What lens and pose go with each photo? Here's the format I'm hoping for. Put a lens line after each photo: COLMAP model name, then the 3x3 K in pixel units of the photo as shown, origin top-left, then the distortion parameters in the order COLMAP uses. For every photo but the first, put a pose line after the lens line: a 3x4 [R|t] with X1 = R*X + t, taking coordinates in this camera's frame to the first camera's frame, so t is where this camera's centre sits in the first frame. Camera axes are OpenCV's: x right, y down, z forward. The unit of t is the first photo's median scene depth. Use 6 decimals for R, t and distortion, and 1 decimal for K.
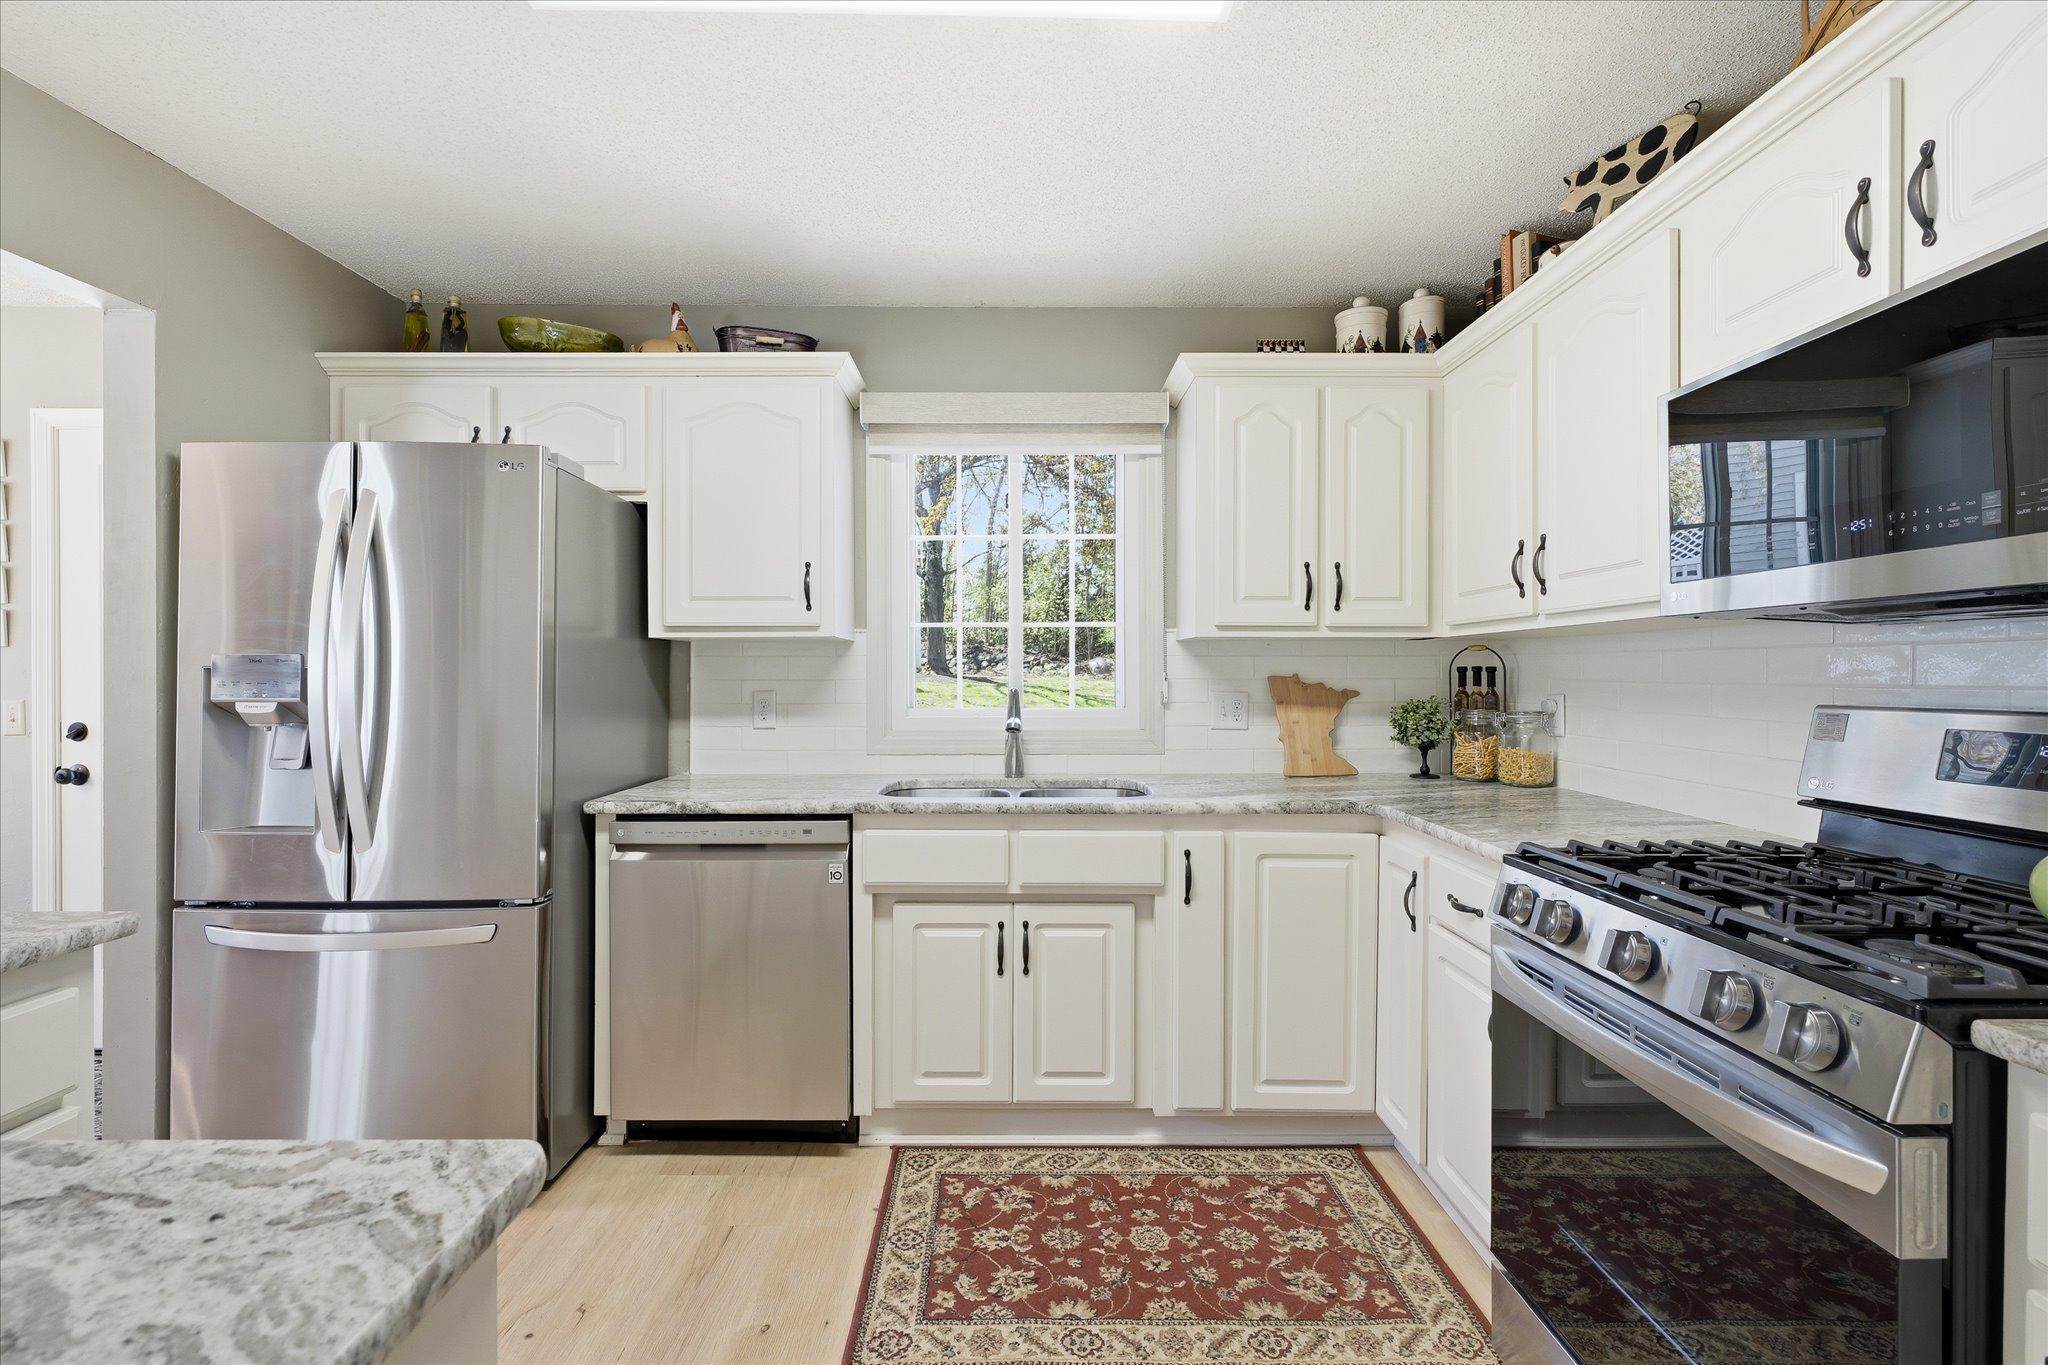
lens RADIAL K [[928.4, 0, 1022.6], [0, 928.4, 685.3], [0, 0, 1]] dist [-0.000881, 0.001395]
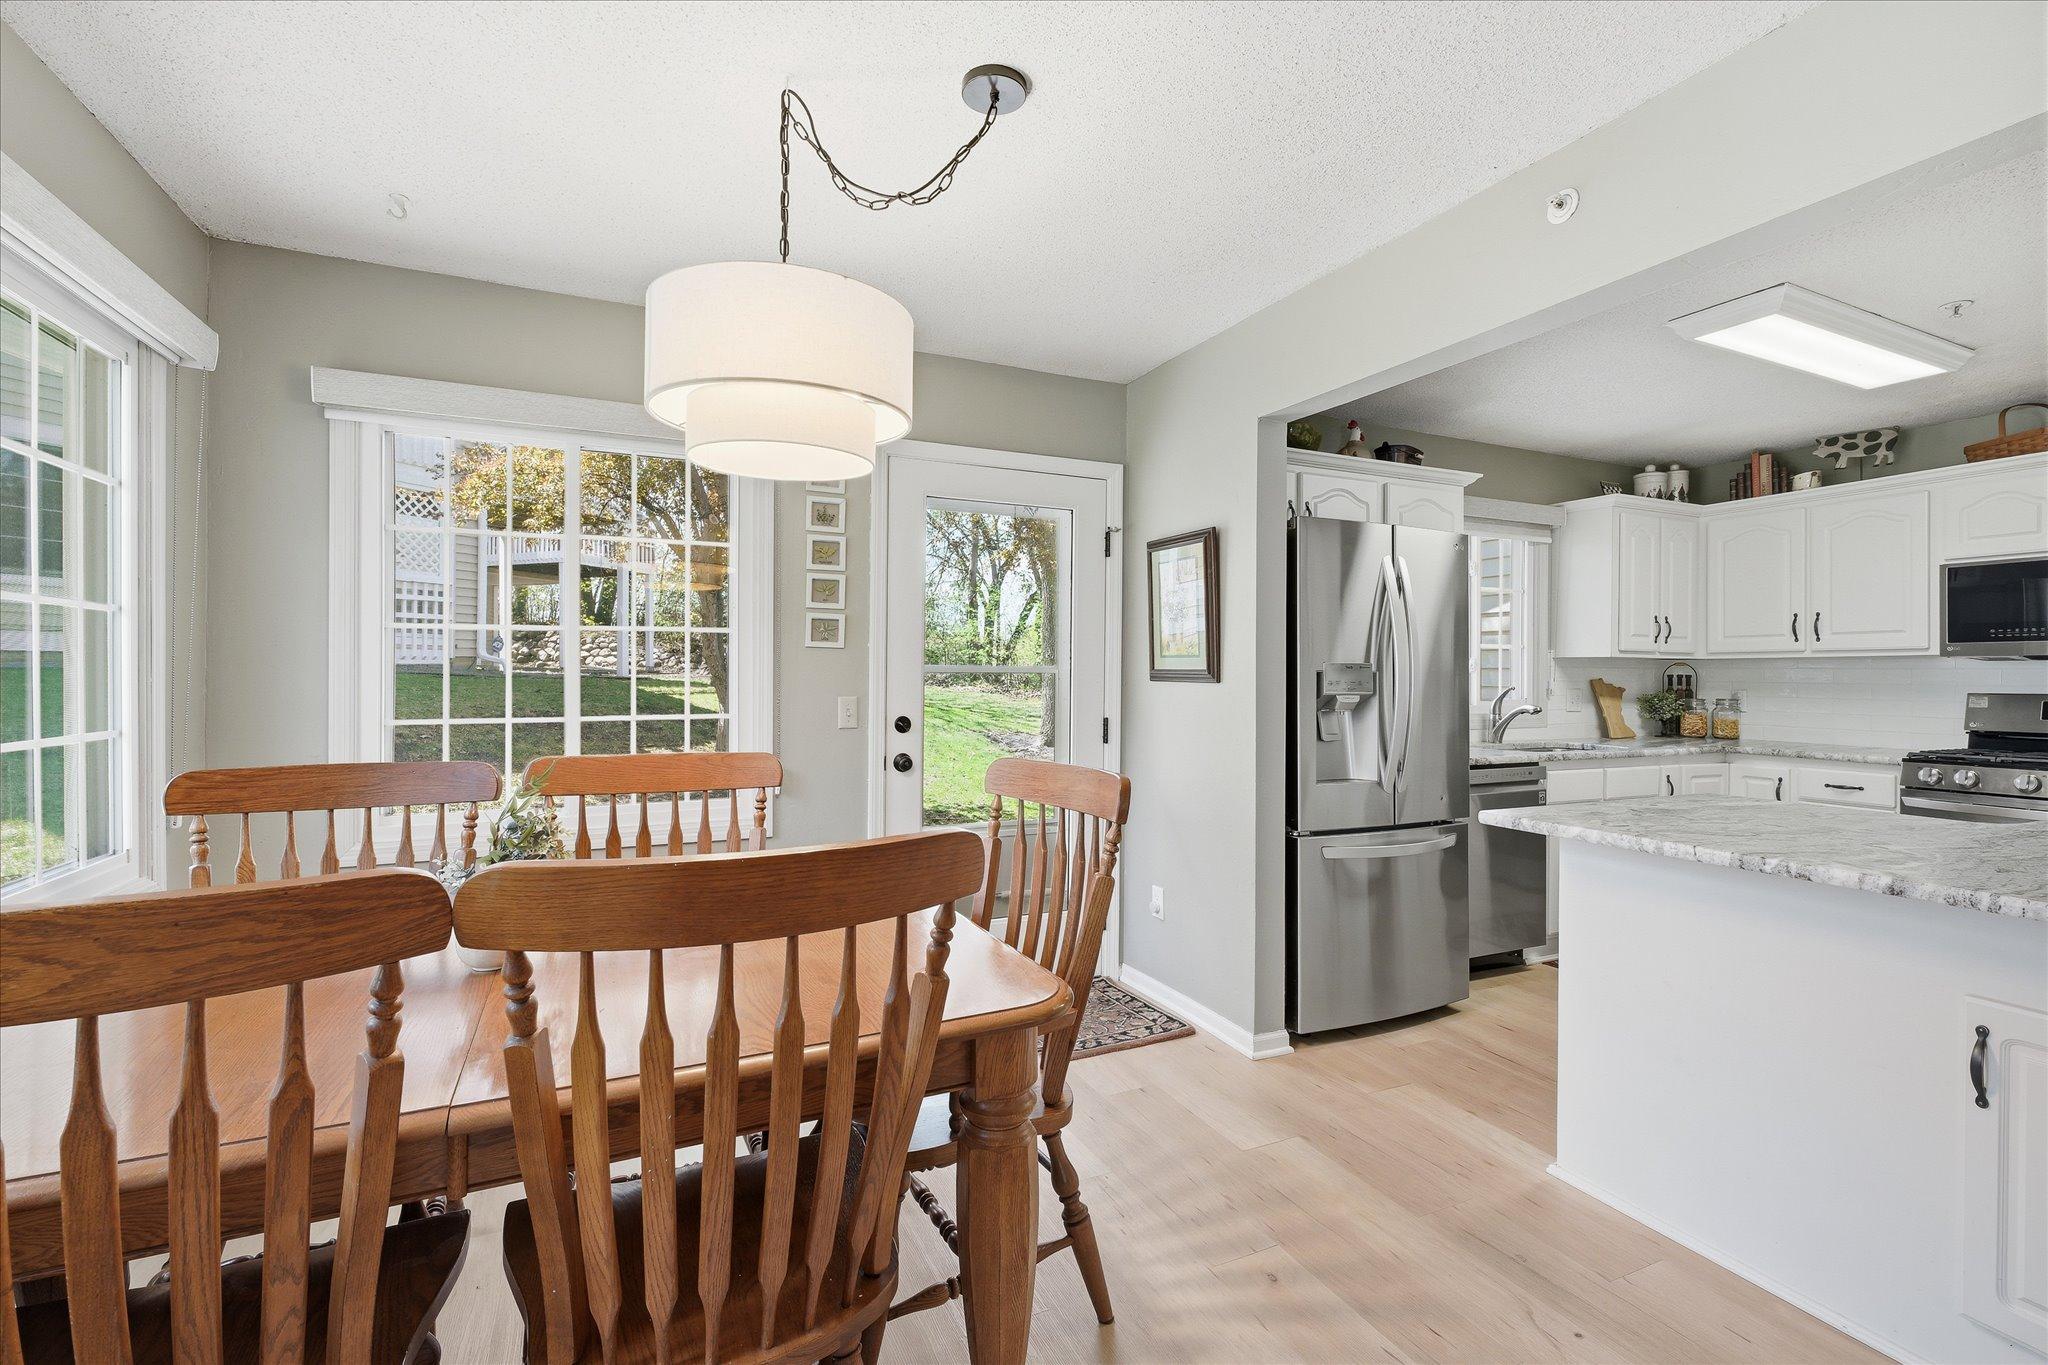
lens RADIAL K [[928.4, 0, 1011.1], [0, 928.4, 679.9], [0, 0, 1]] dist [-0.000881, 0.001395]
pose [[0.908392, 0.005036, 0.418090, -1.692149], [-0.003002, 0.999980, -0.005523, 0.003990], [-0.418109, 0.003762, 0.908389, -0.111065]]
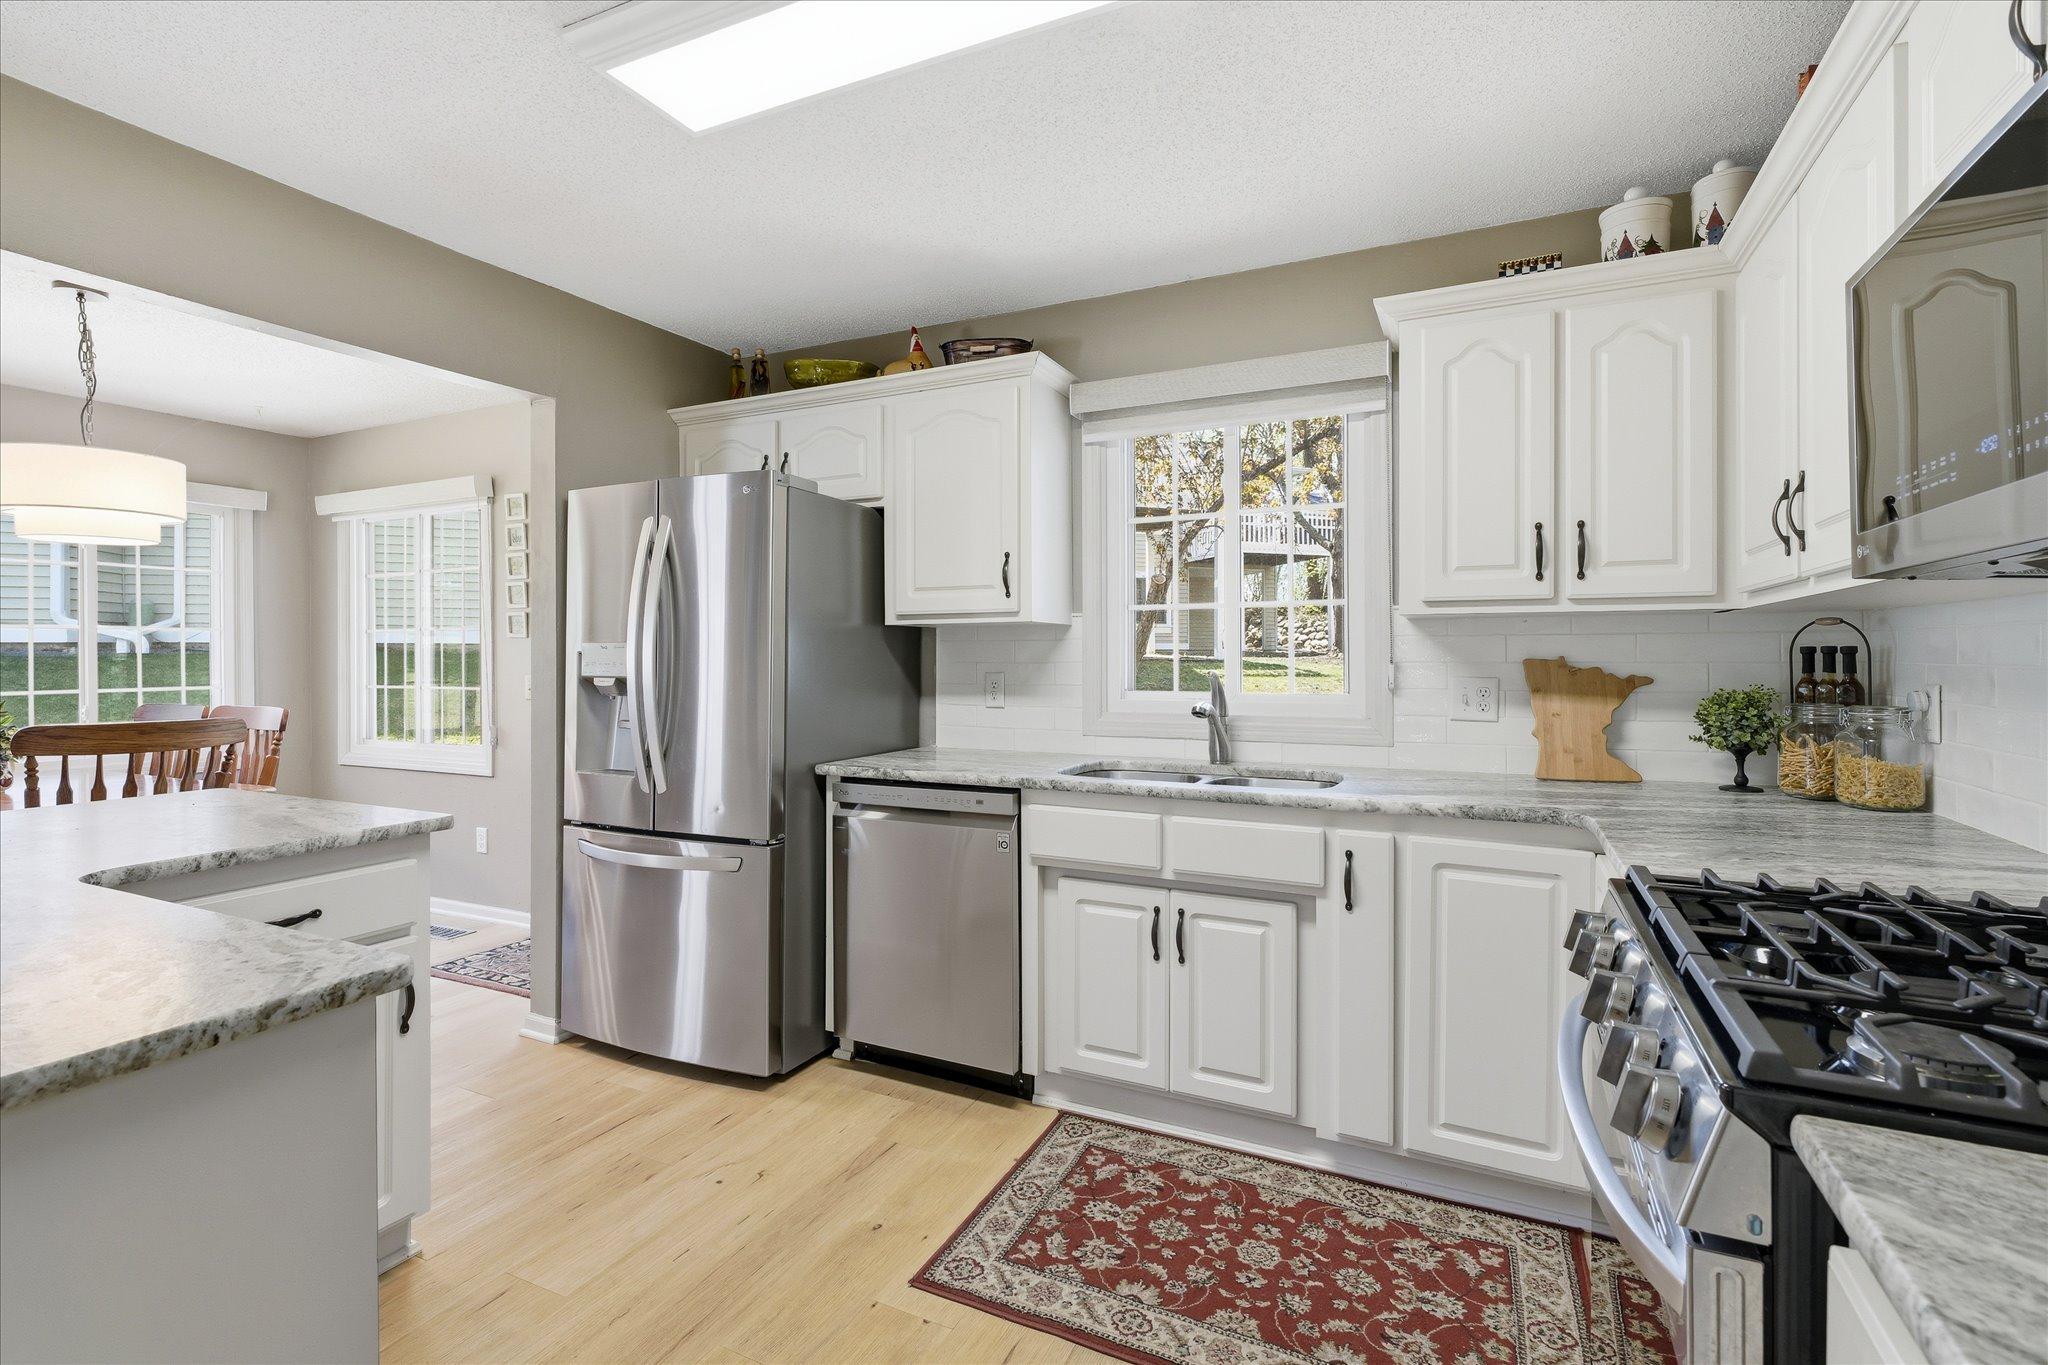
lens RADIAL K [[982.6, 0, 1016.2], [0, 982.6, 668.1], [0, 0, 1]] dist [0.003023, -0.001711]
pose [[0.889690, 0.004912, -0.456538, 0.315340], [-0.004249, 0.999988, 0.002479, -0.002094], [0.456545, -0.000265, 0.889700, -0.003225]]
